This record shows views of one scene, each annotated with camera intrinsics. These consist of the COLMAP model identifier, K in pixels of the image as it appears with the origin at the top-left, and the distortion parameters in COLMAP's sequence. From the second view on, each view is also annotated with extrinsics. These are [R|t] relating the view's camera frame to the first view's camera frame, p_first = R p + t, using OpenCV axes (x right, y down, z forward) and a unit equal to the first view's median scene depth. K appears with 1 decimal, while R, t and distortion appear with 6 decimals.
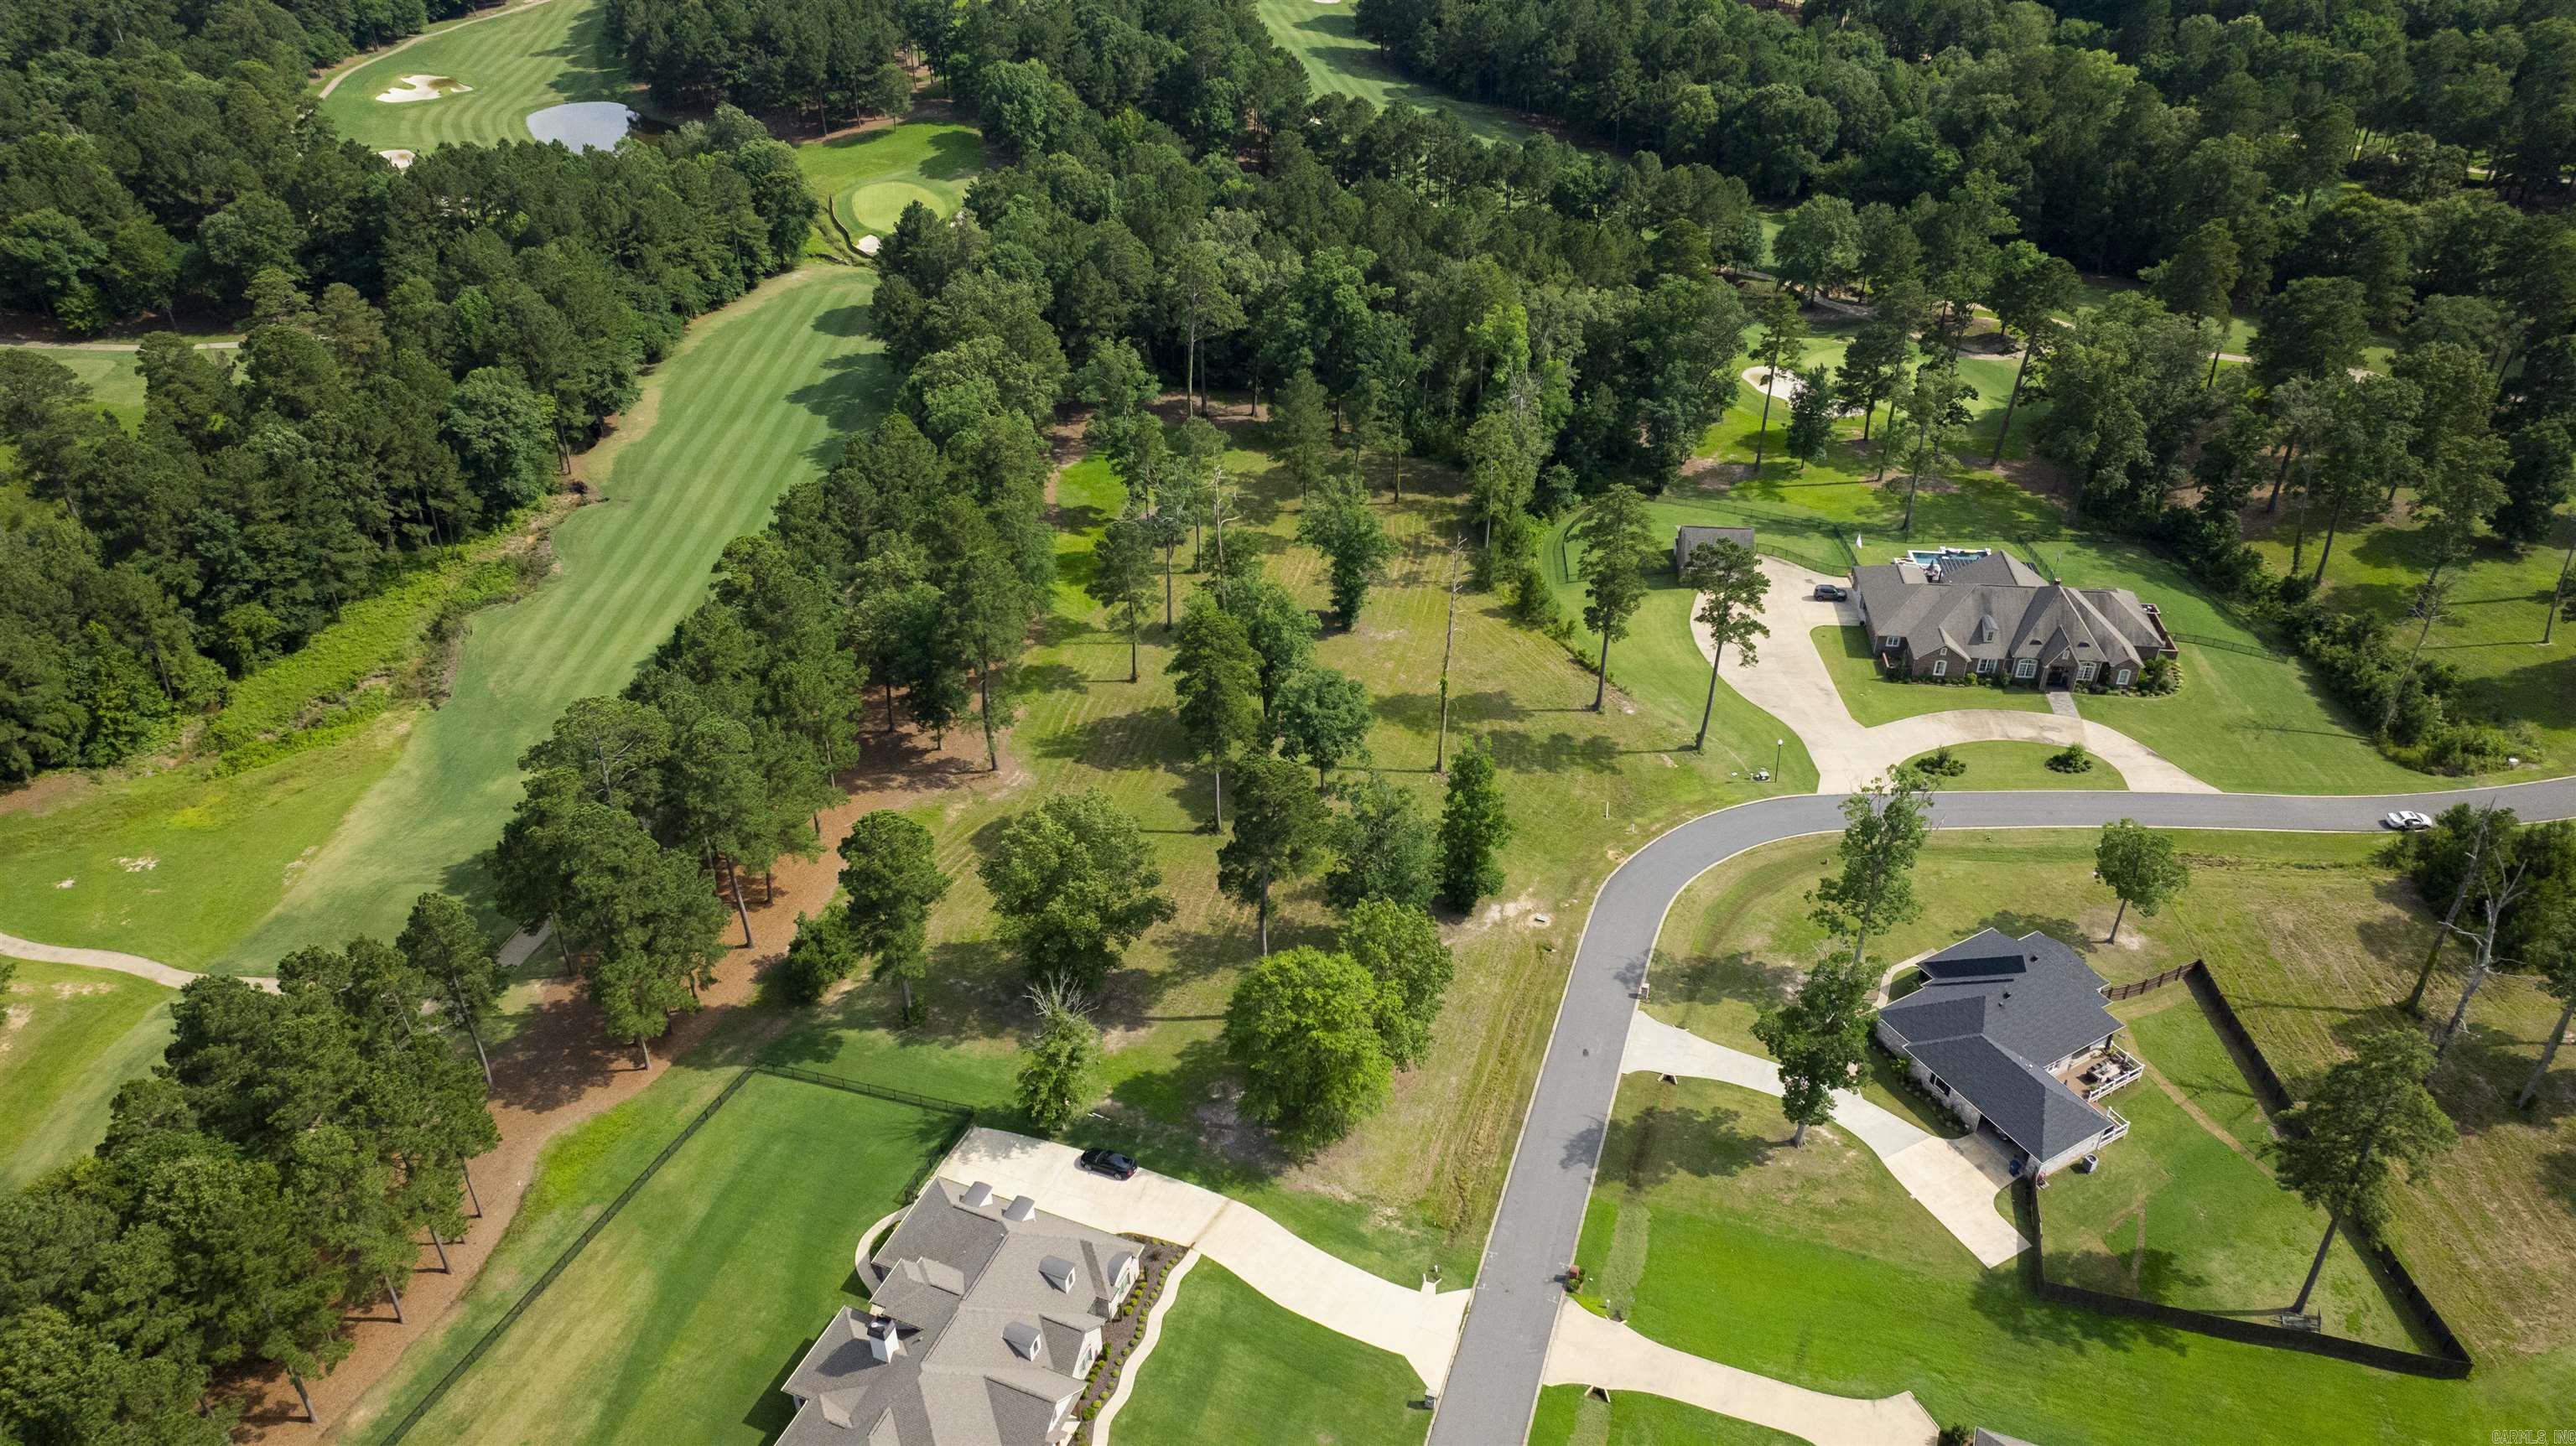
lens RADIAL K [[1845.1, 0, 1302.8], [0, 1845.1, 649.1], [0, 0, 1]] dist [-0.000905, -0.056318]
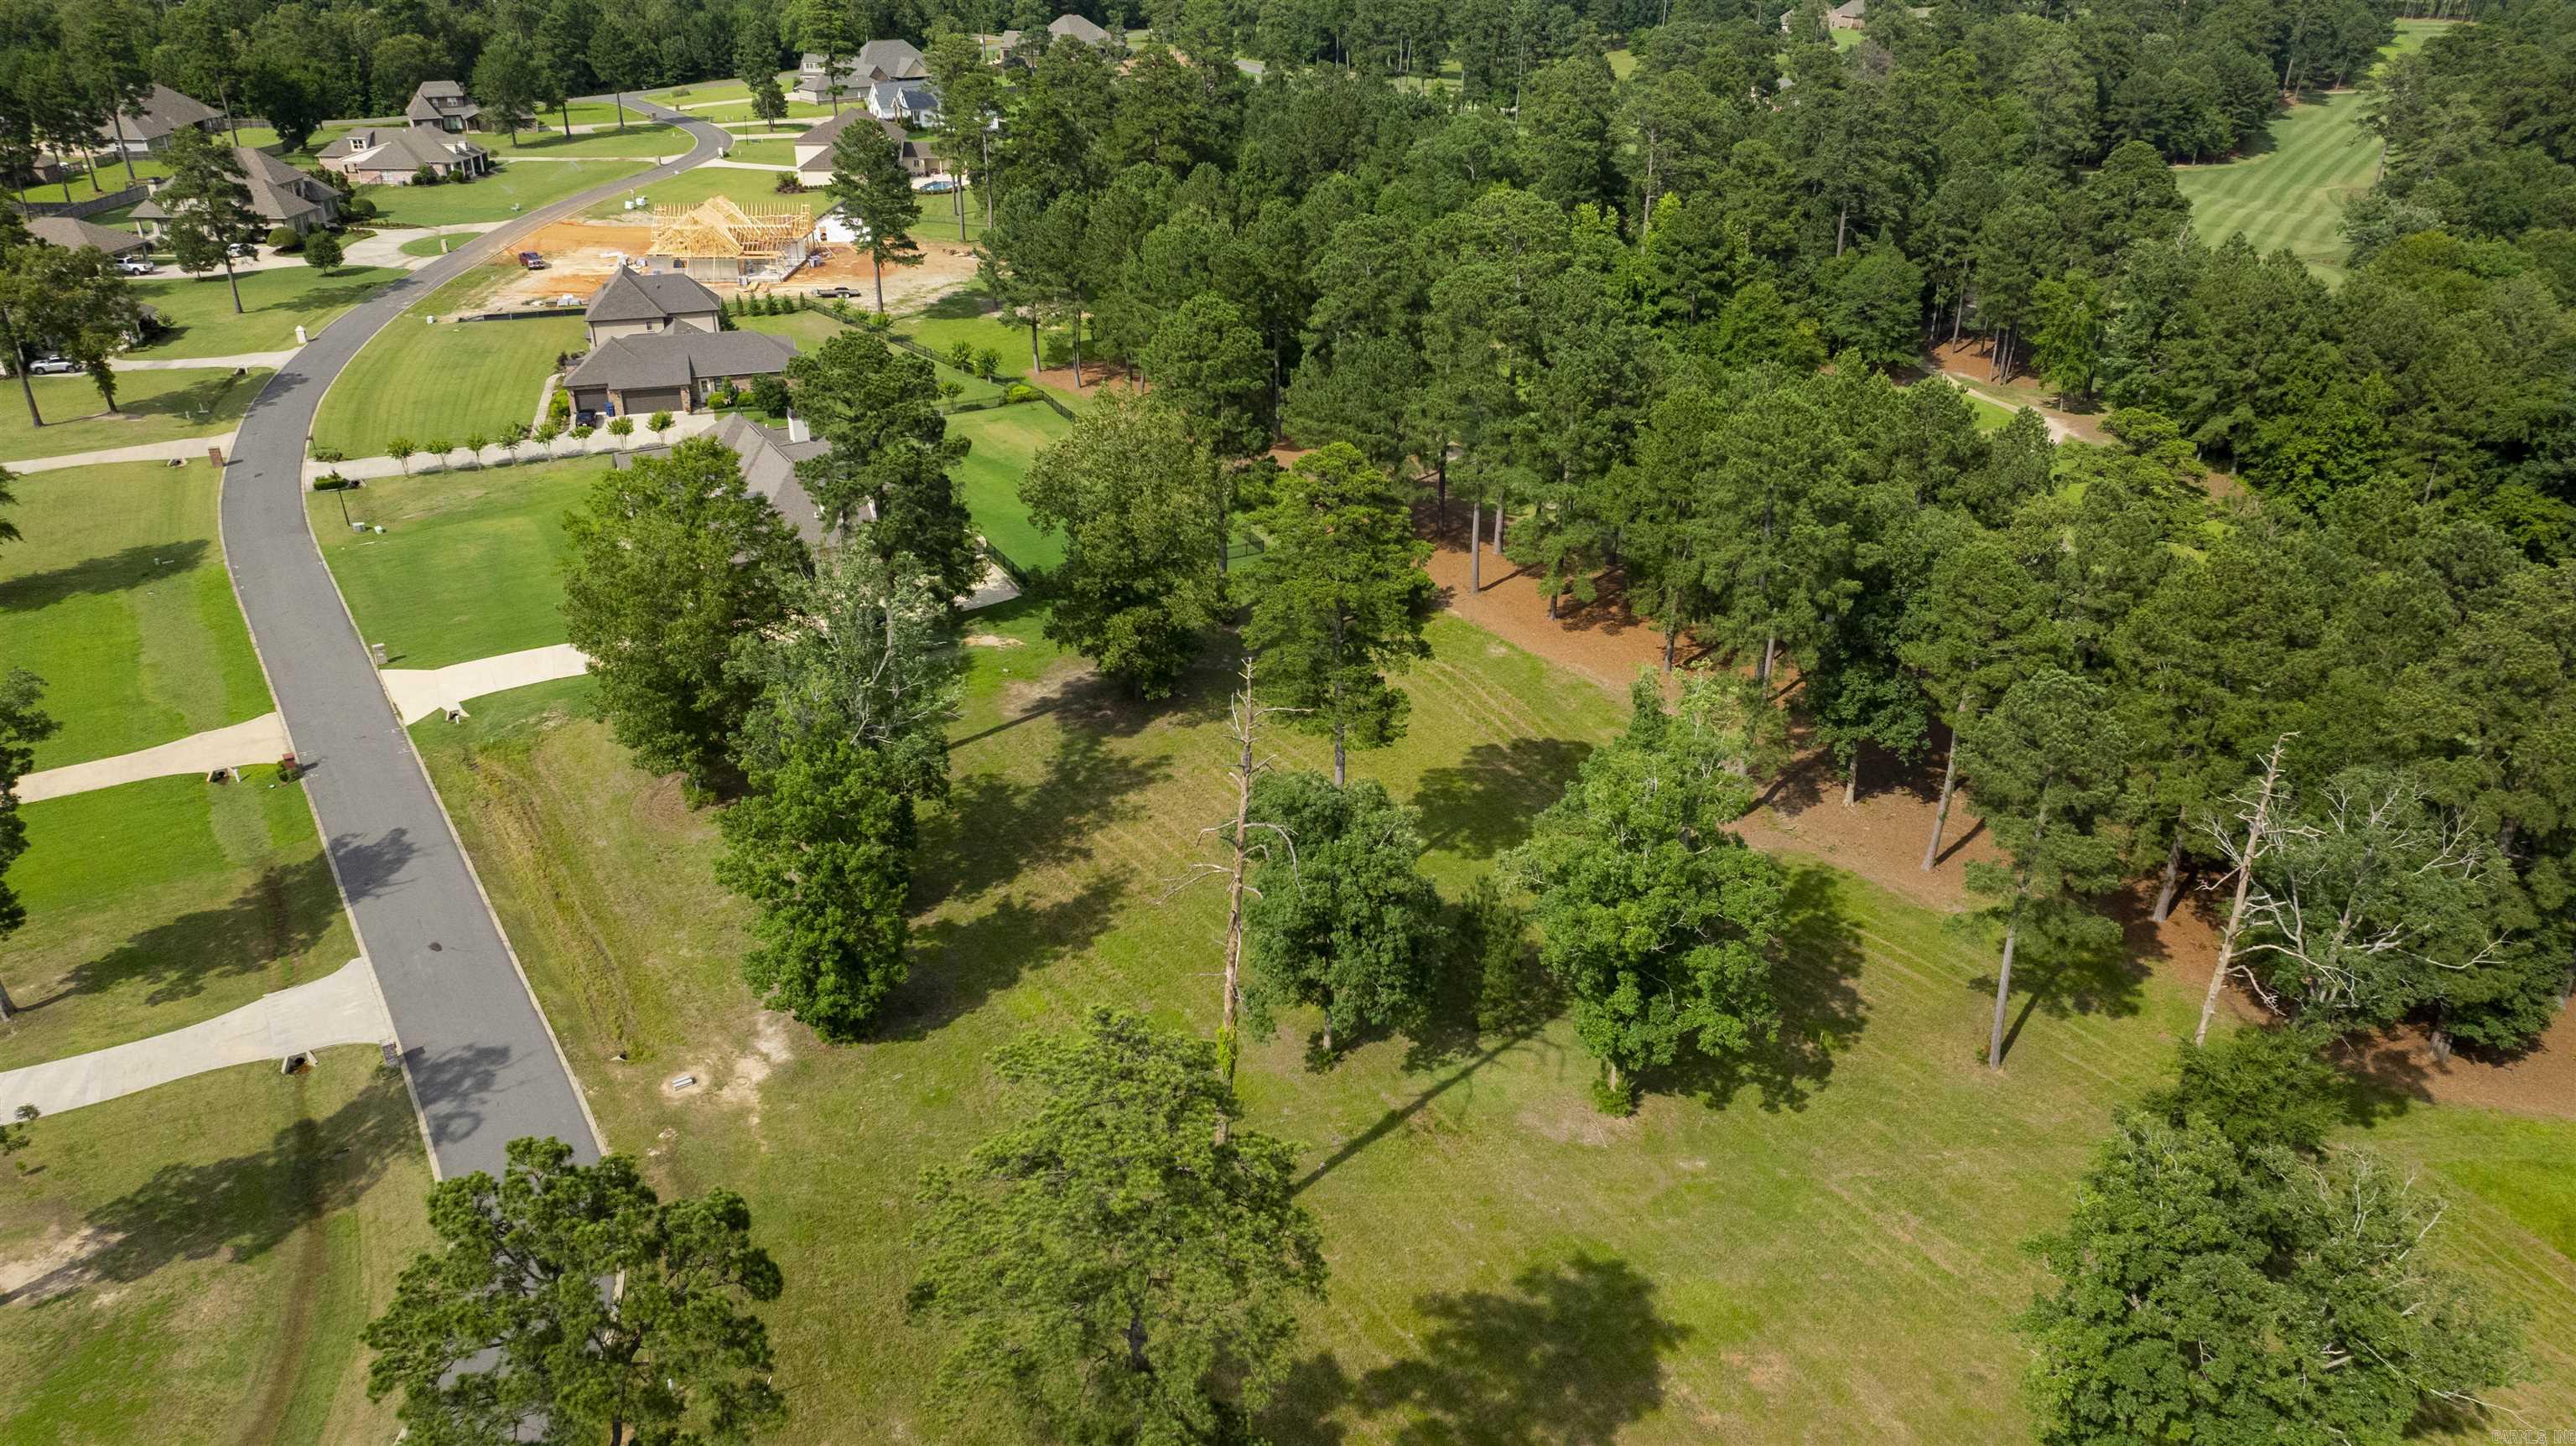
lens RADIAL K [[1825.1, 0, 1315.2], [0, 1825.1, 721.3], [0, 0, 1]] dist [-0.041090, 0.026178]
pose [[-0.616971, 0.328586, -0.715107, 0.291388], [-0.414612, 0.636623, 0.650237, -0.253708], [0.668912, 0.697669, -0.256542, 1.011427]]
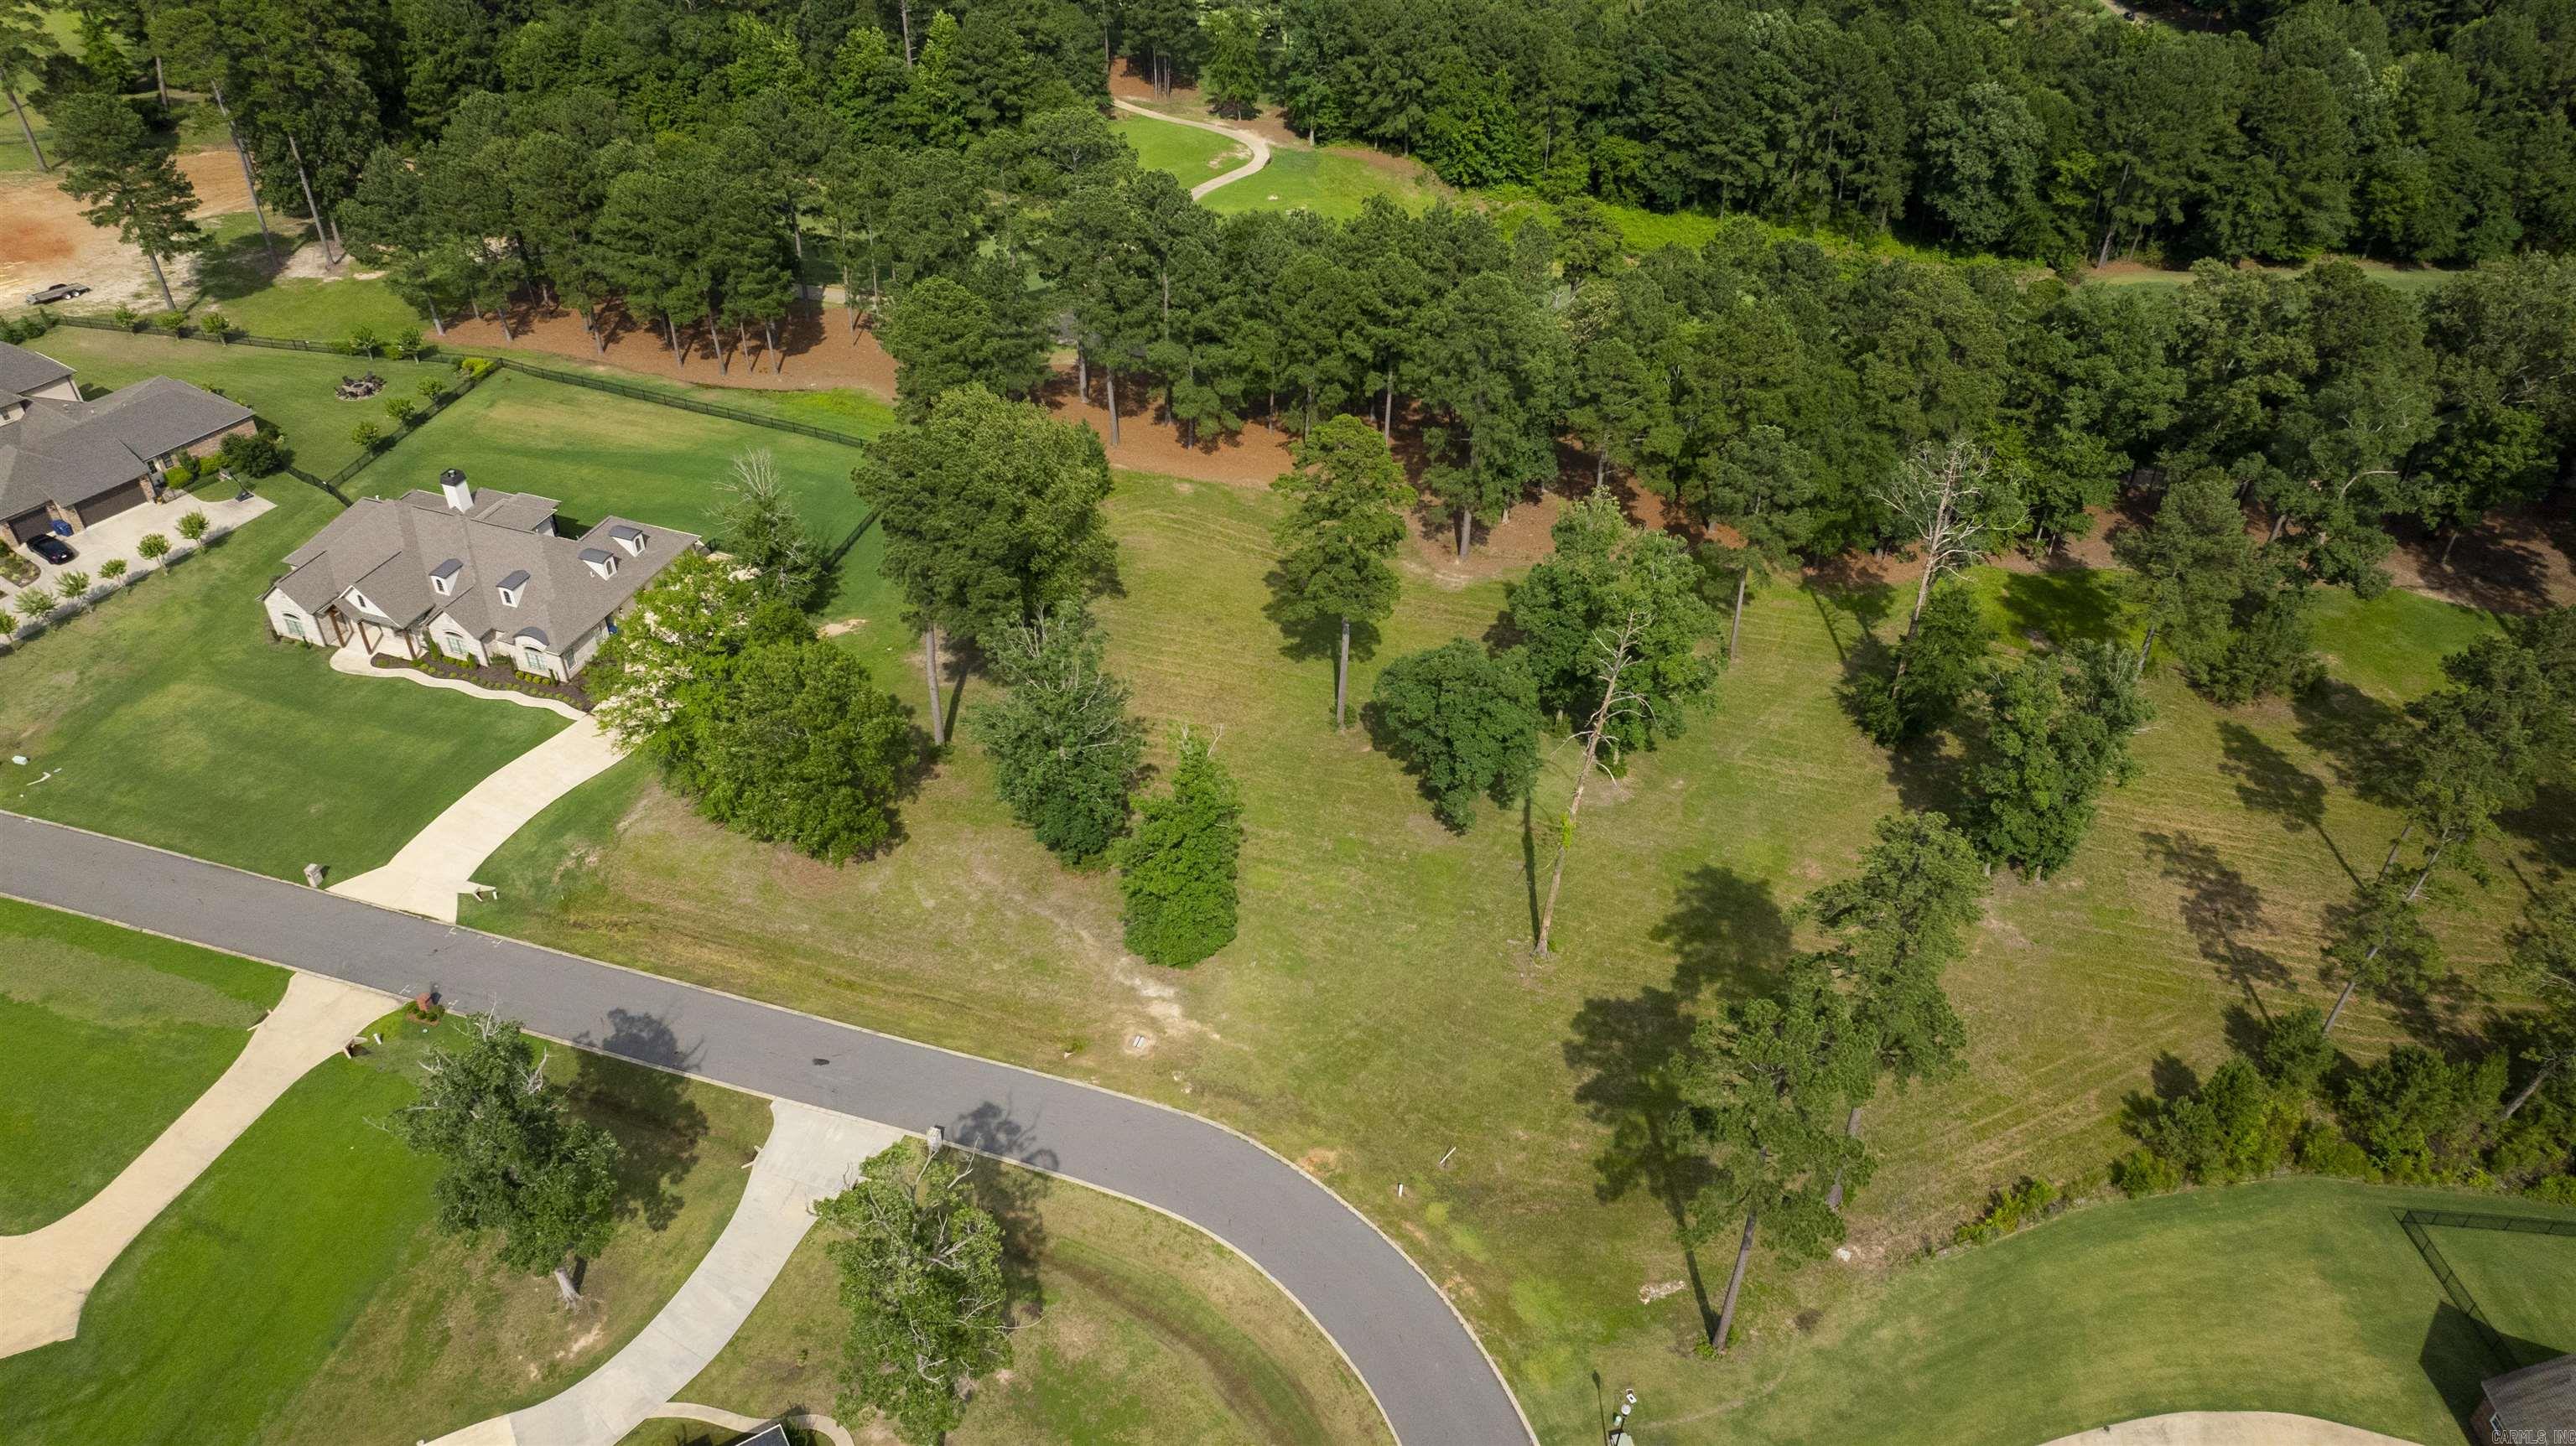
lens RADIAL K [[1795.8, 0, 1288.0], [0, 1795.8, 723.0], [0, 0, 1]] dist [-0.029507, 0.043580]
pose [[0.025116, 0.609434, -0.792439, 0.482130], [-0.522596, 0.683755, 0.509286, -0.238936], [0.852210, 0.401335, 0.335661, 0.685261]]
